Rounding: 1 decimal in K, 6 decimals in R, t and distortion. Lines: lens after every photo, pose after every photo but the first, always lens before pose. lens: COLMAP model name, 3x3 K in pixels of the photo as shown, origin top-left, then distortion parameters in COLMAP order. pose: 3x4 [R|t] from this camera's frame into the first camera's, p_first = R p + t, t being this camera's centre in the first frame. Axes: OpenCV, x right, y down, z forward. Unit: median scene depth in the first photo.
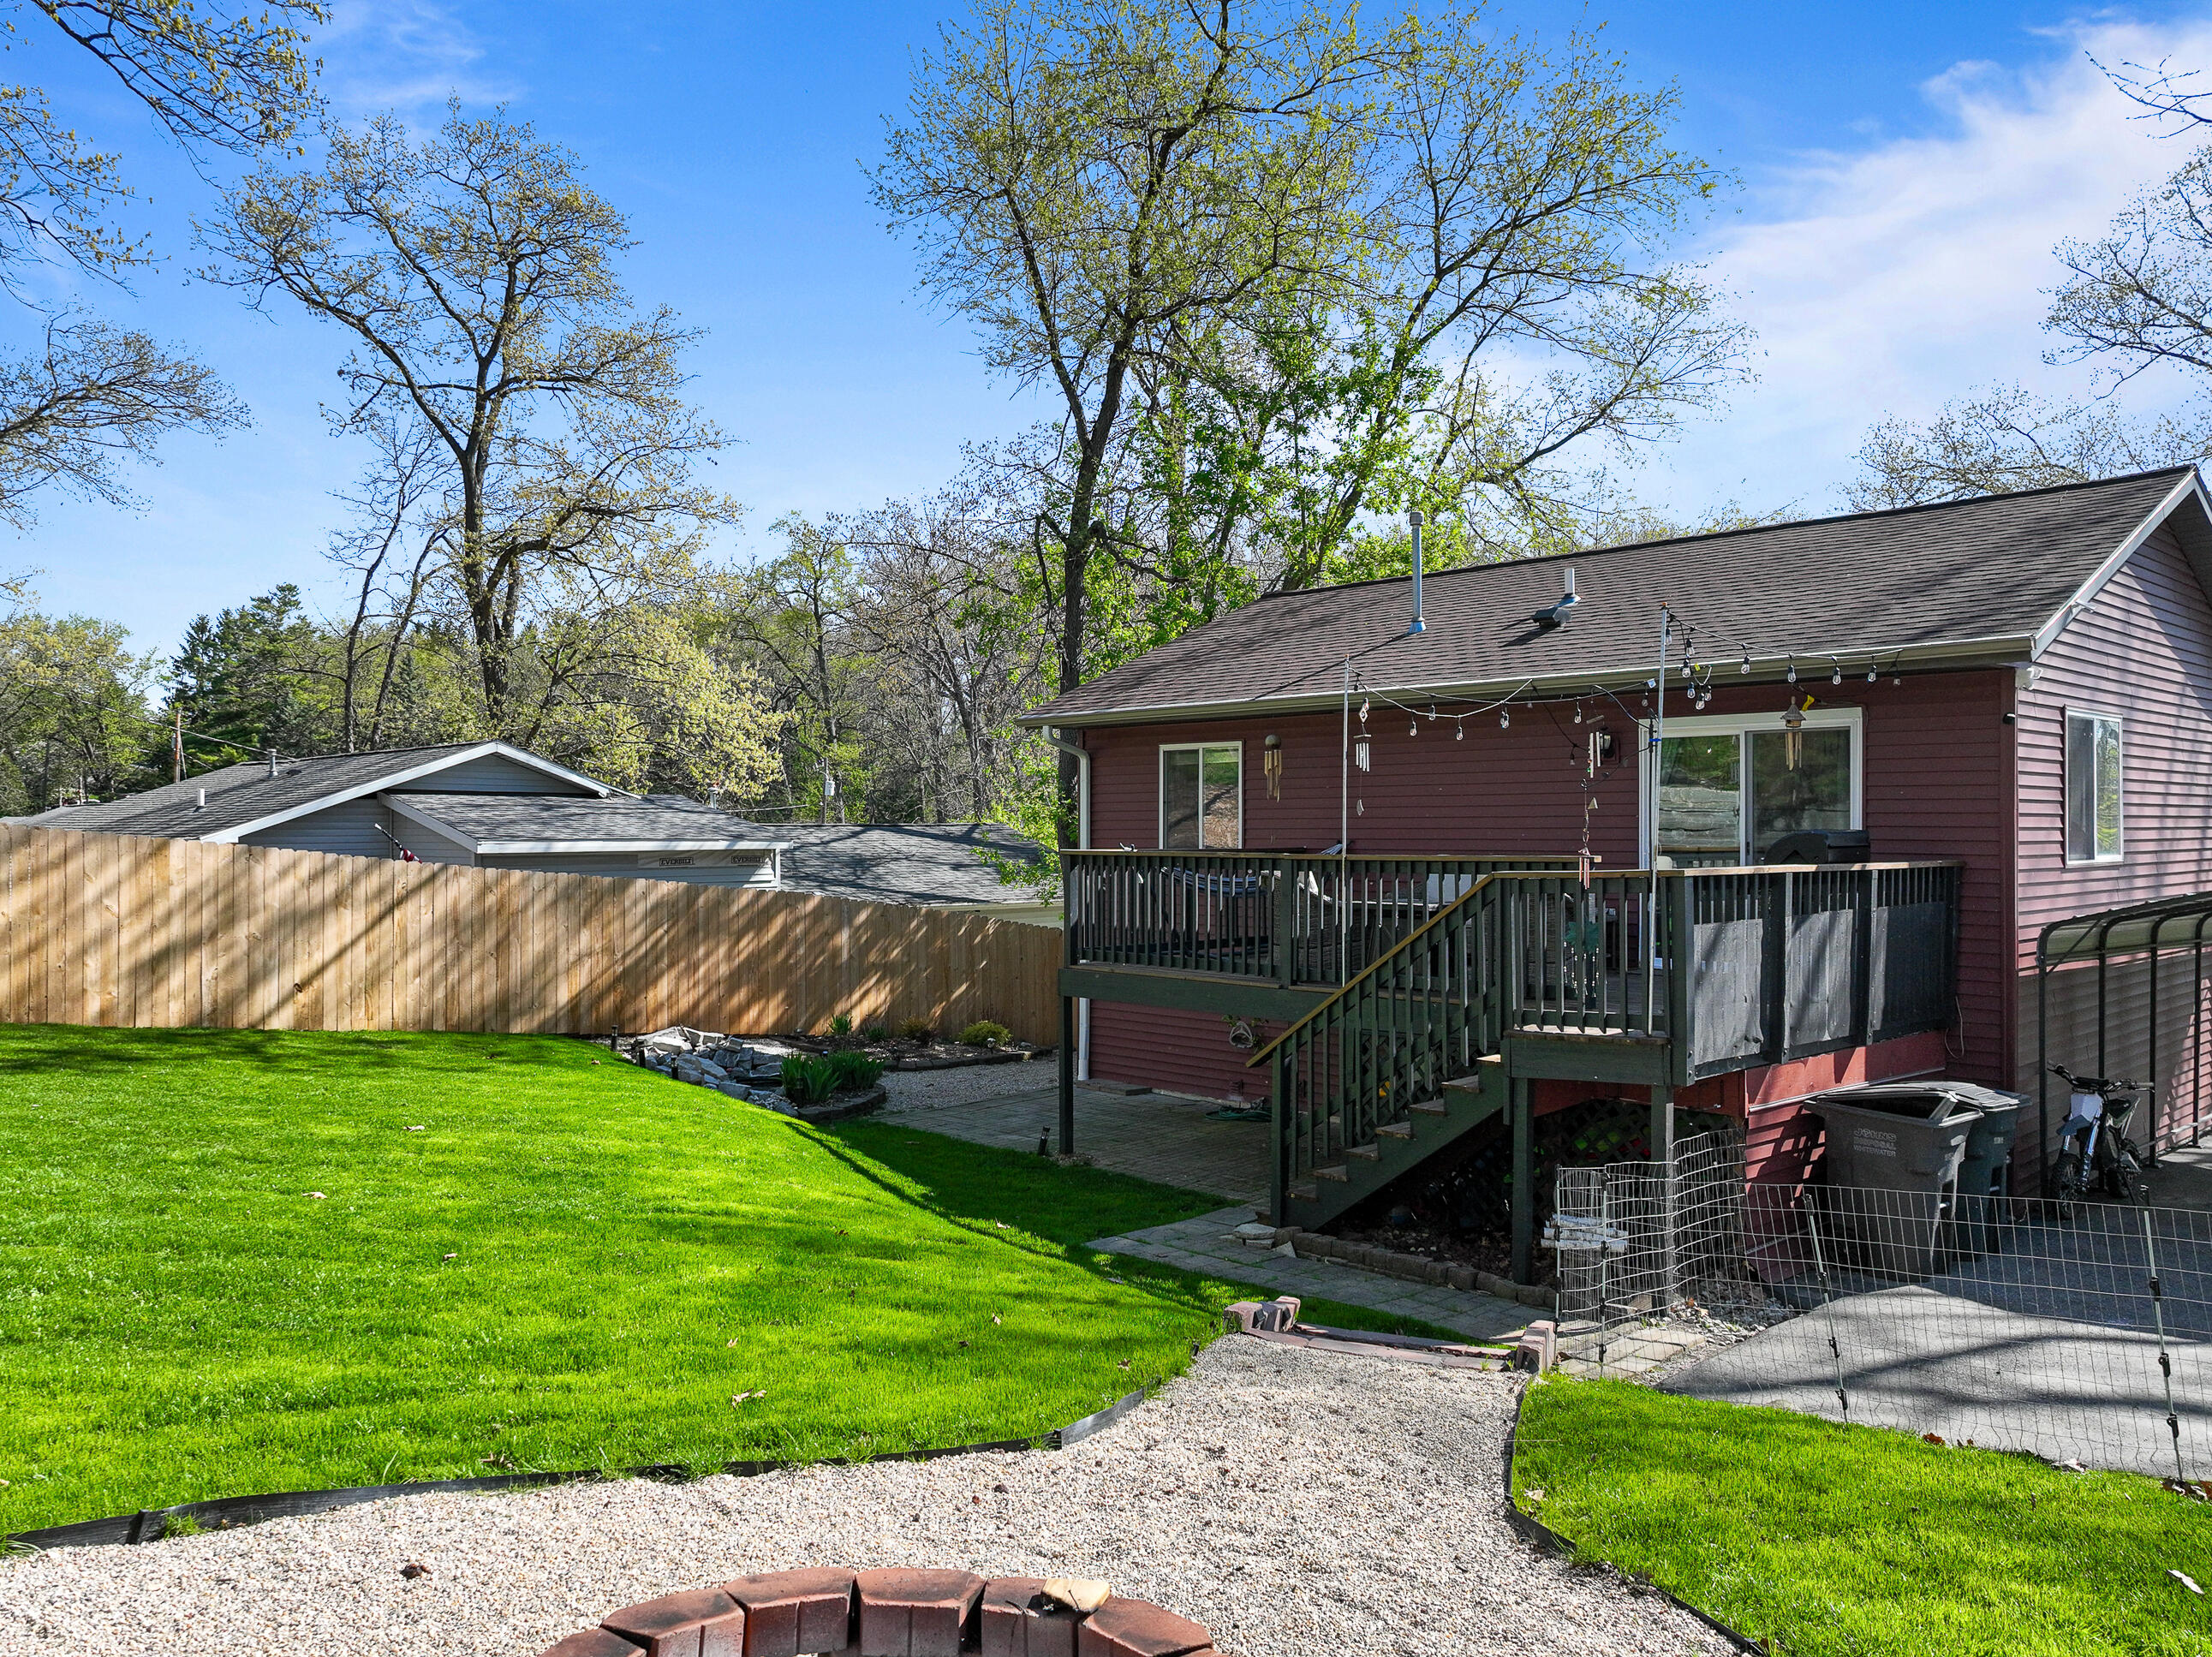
lens RADIAL K [[1573.2, 0, 1106.0], [0, 1573.2, 828.5], [0, 0, 1]] dist [0.152193, -0.000848]
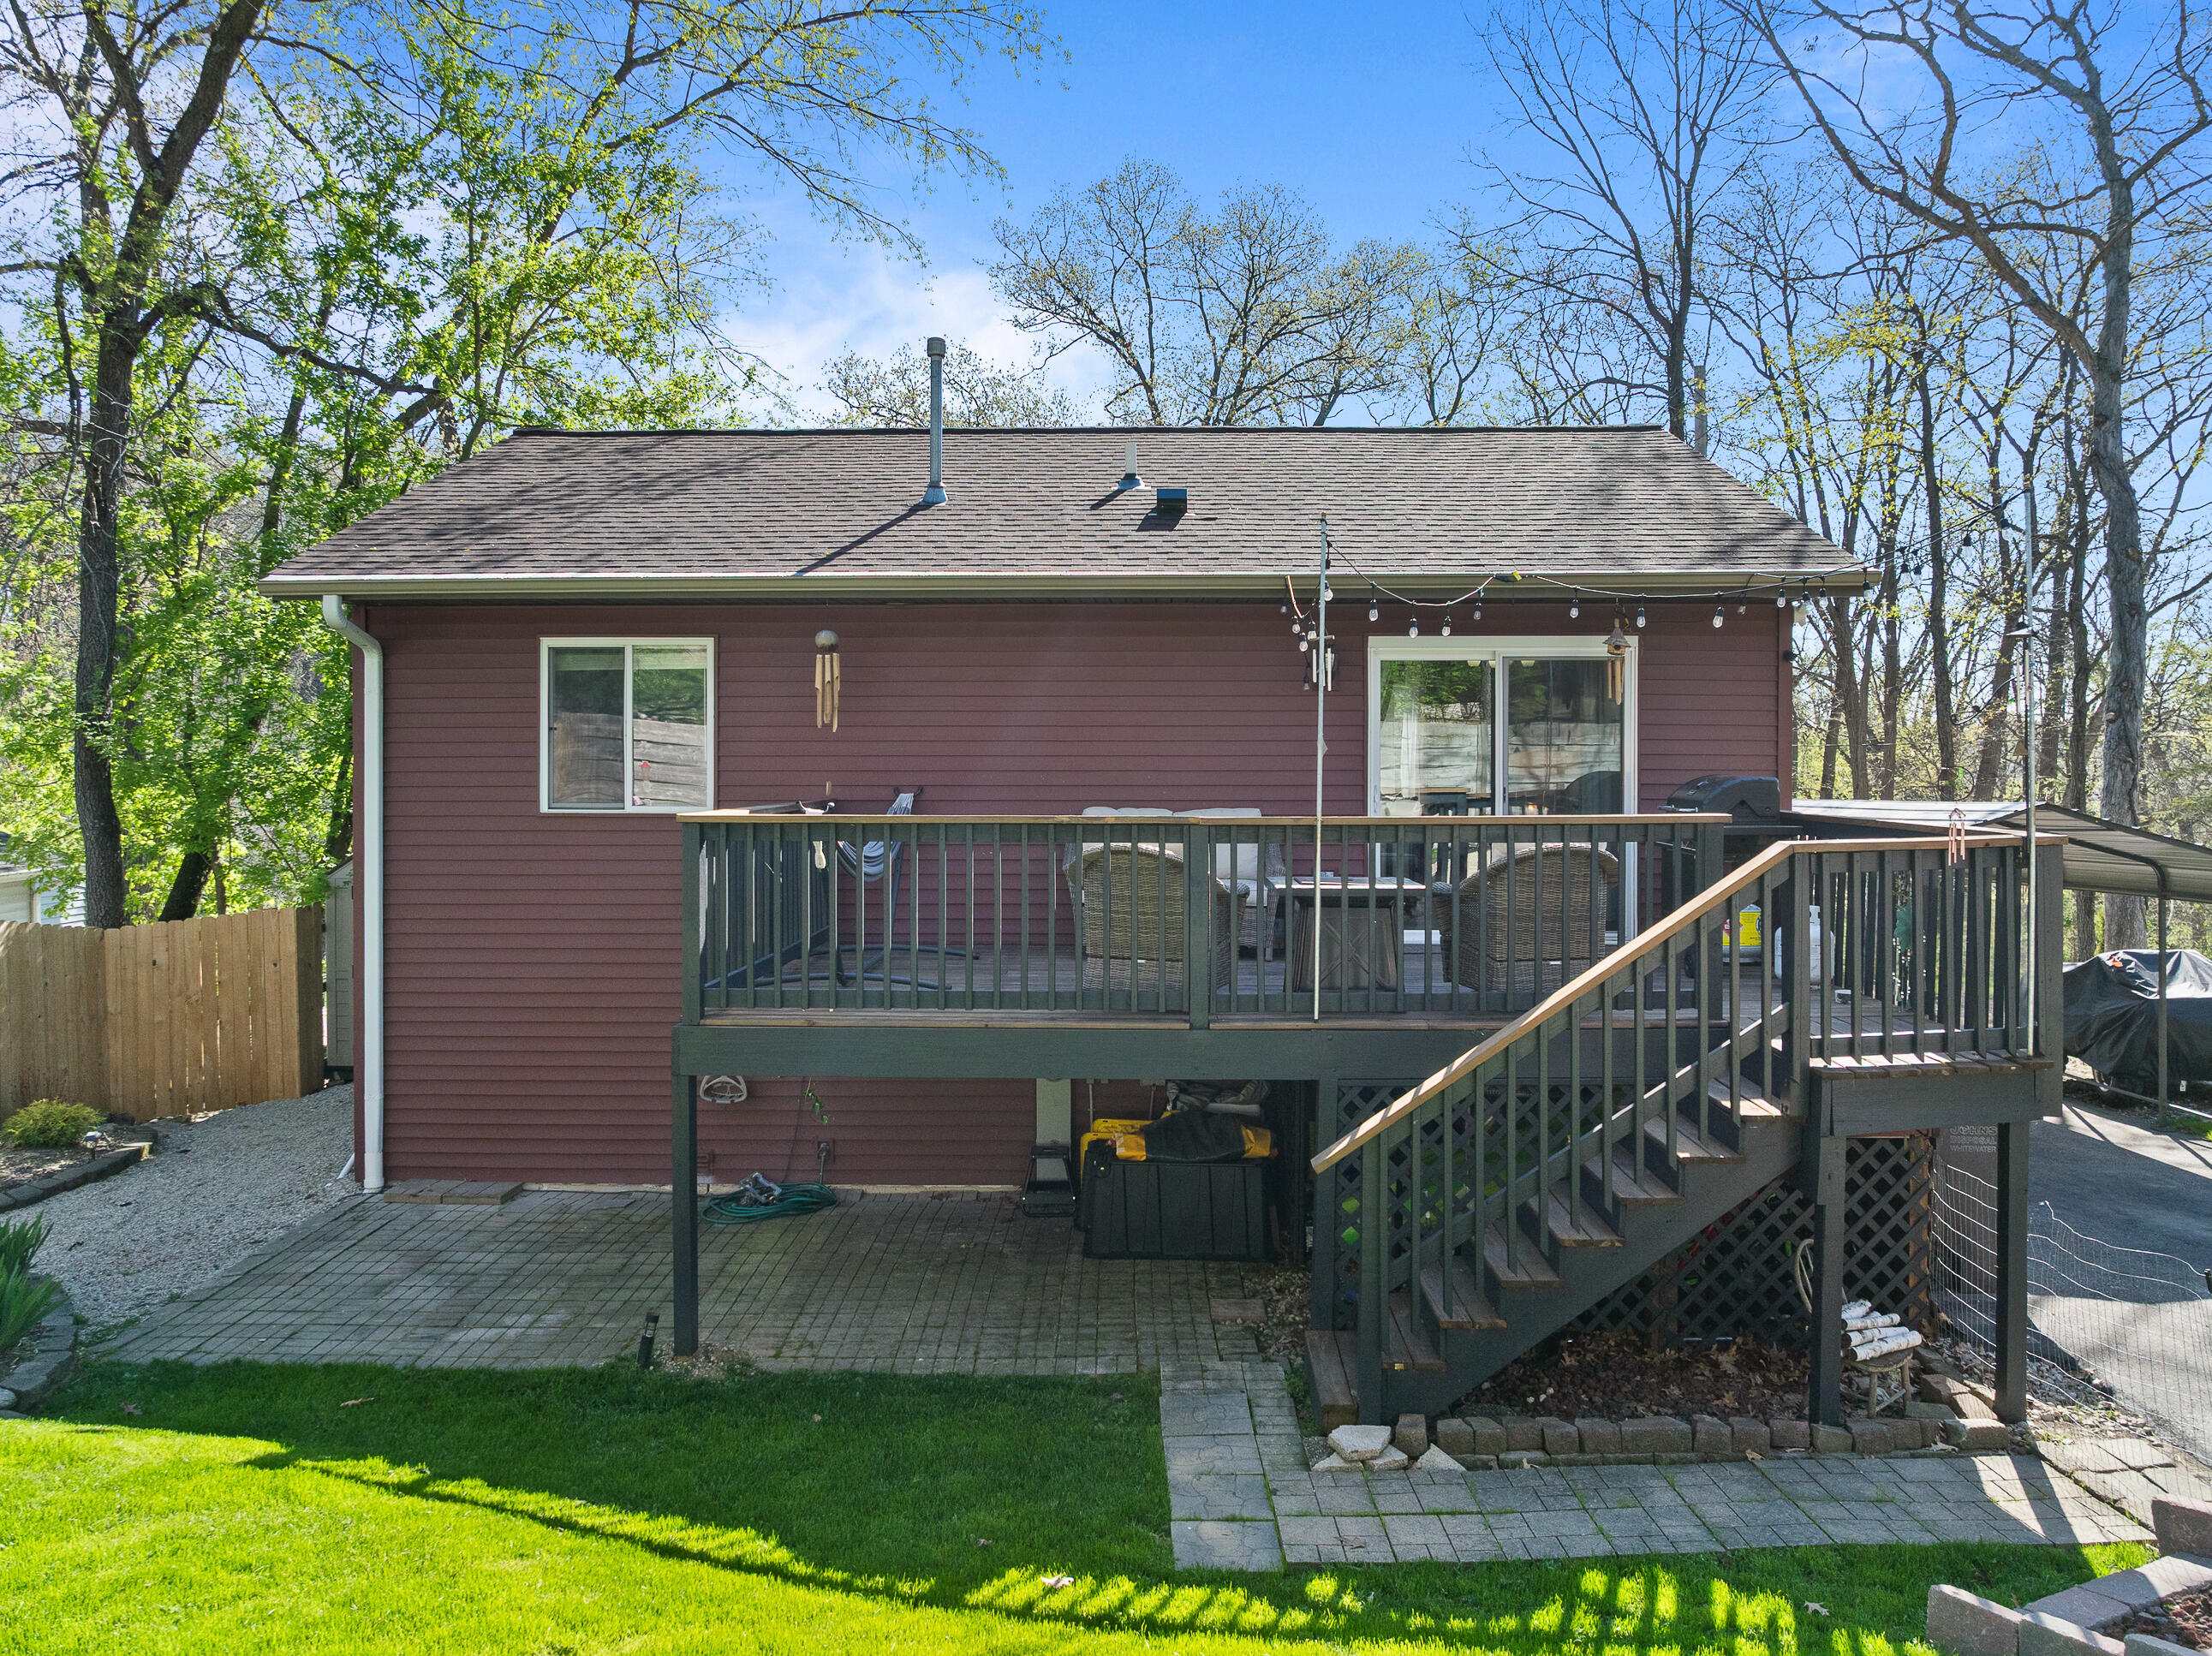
lens RADIAL K [[1586.9, 0, 1109.1], [0, 1586.9, 781.3], [0, 0, 1]] dist [-0.005633, -0.003344]
pose [[0.723756, -0.004021, 0.690045, -0.301884], [-0.000718, 0.999978, 0.006580, -0.000194], [-0.690056, -0.005257, 0.723737, 0.493308]]
